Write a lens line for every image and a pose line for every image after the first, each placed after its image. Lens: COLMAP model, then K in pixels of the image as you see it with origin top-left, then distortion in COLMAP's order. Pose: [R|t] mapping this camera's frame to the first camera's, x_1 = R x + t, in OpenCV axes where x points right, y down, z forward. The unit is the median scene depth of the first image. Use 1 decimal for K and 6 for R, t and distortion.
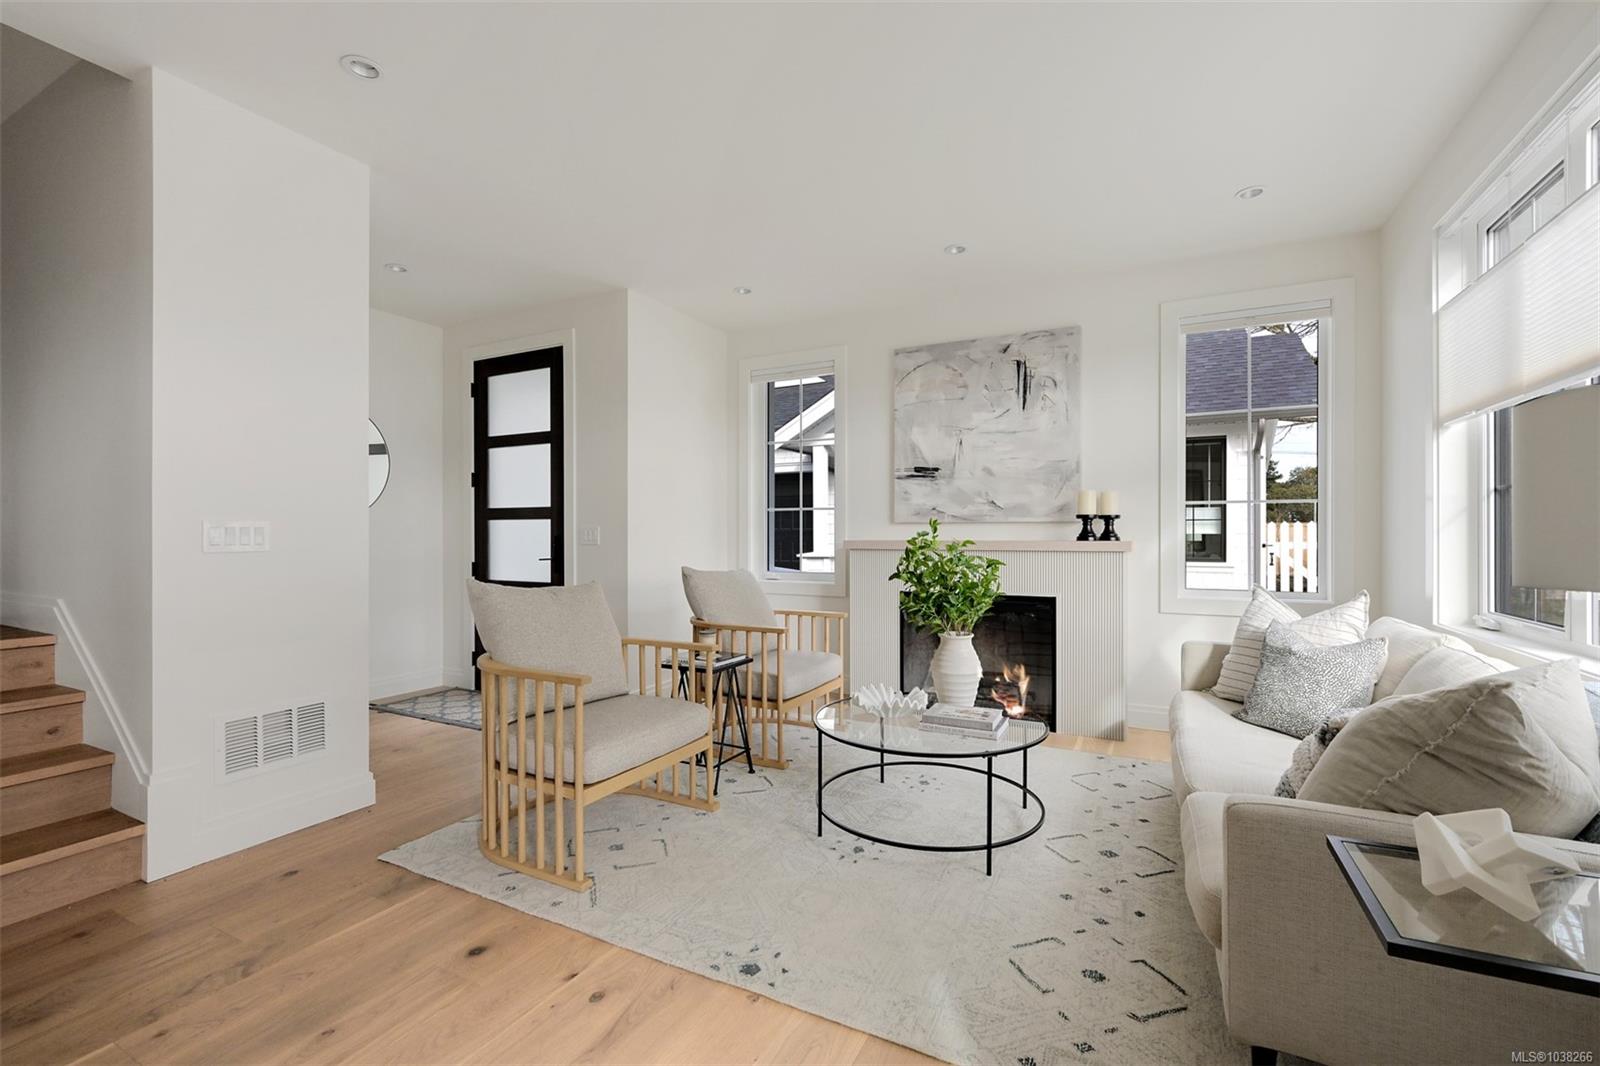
lens RADIAL K [[692.2, 0, 801.2], [0, 692.2, 522.6], [0, 0, 1]] dist [-0.000123, -0.000259]
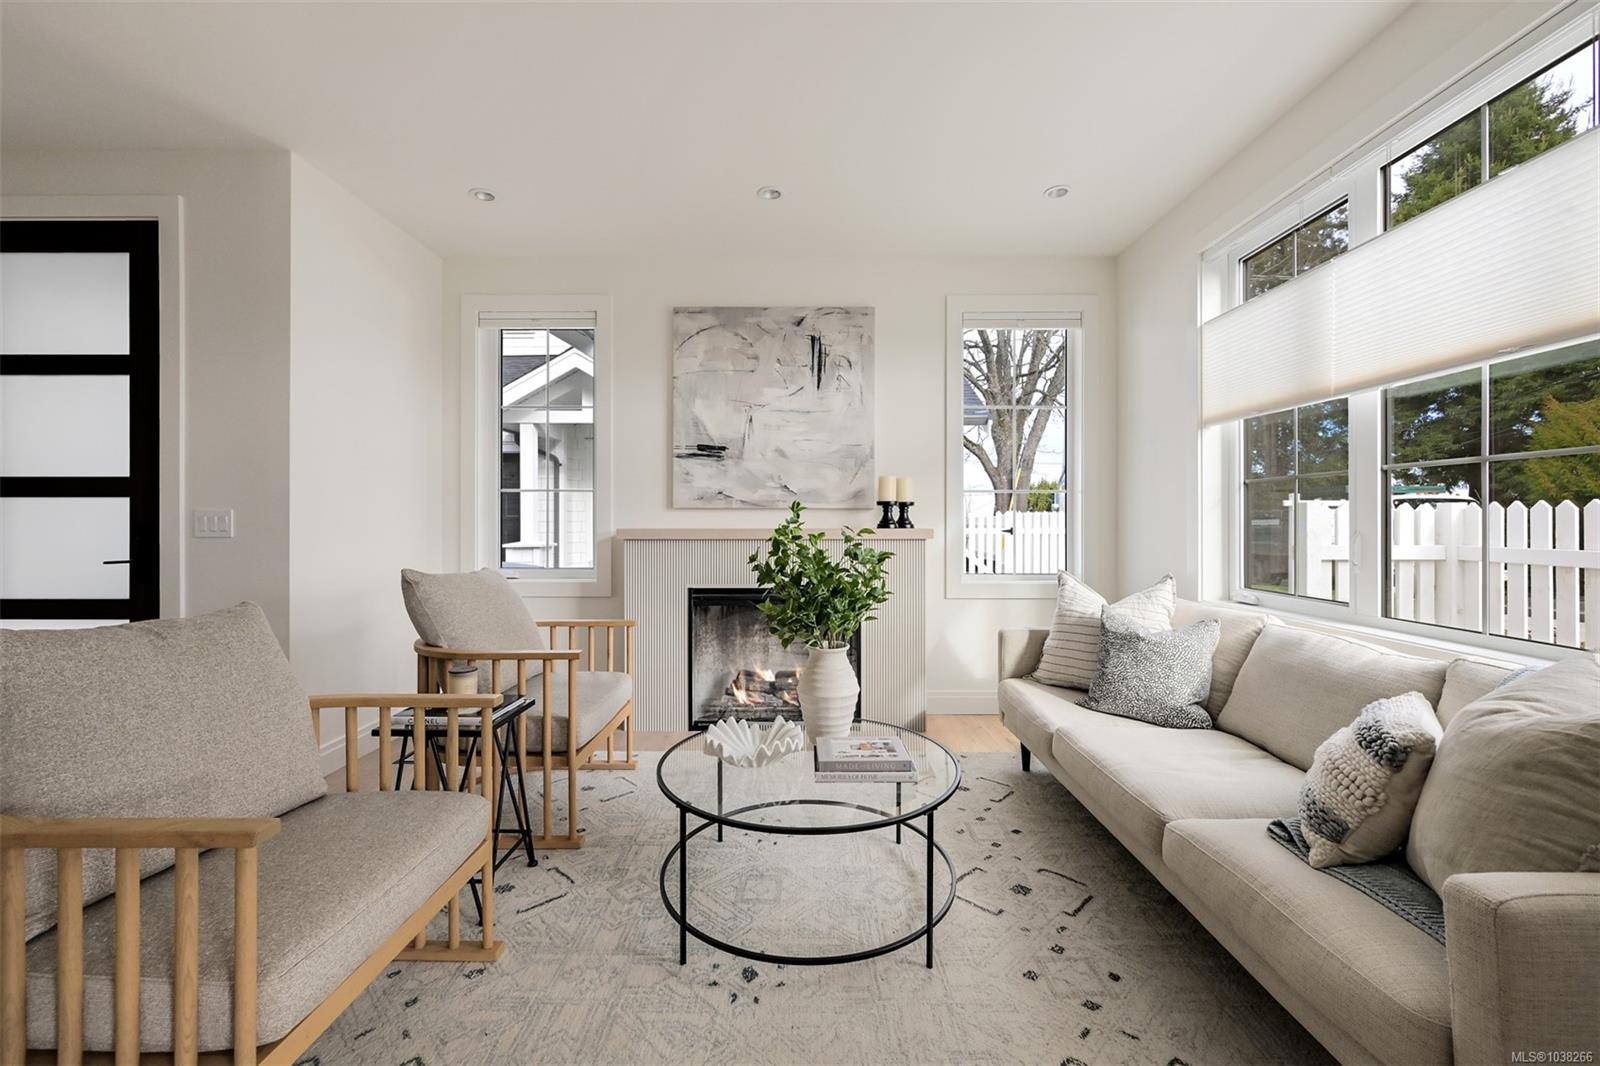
lens RADIAL K [[648.3, 0, 802.2], [0, 648.3, 514.4], [0, 0, 1]] dist [0.000955, 0.000582]
pose [[0.891772, 0.005605, 0.452451, -0.103726], [-0.007784, 0.999965, 0.002954, 0.005158], [-0.452419, -0.006156, 0.891784, 0.245974]]
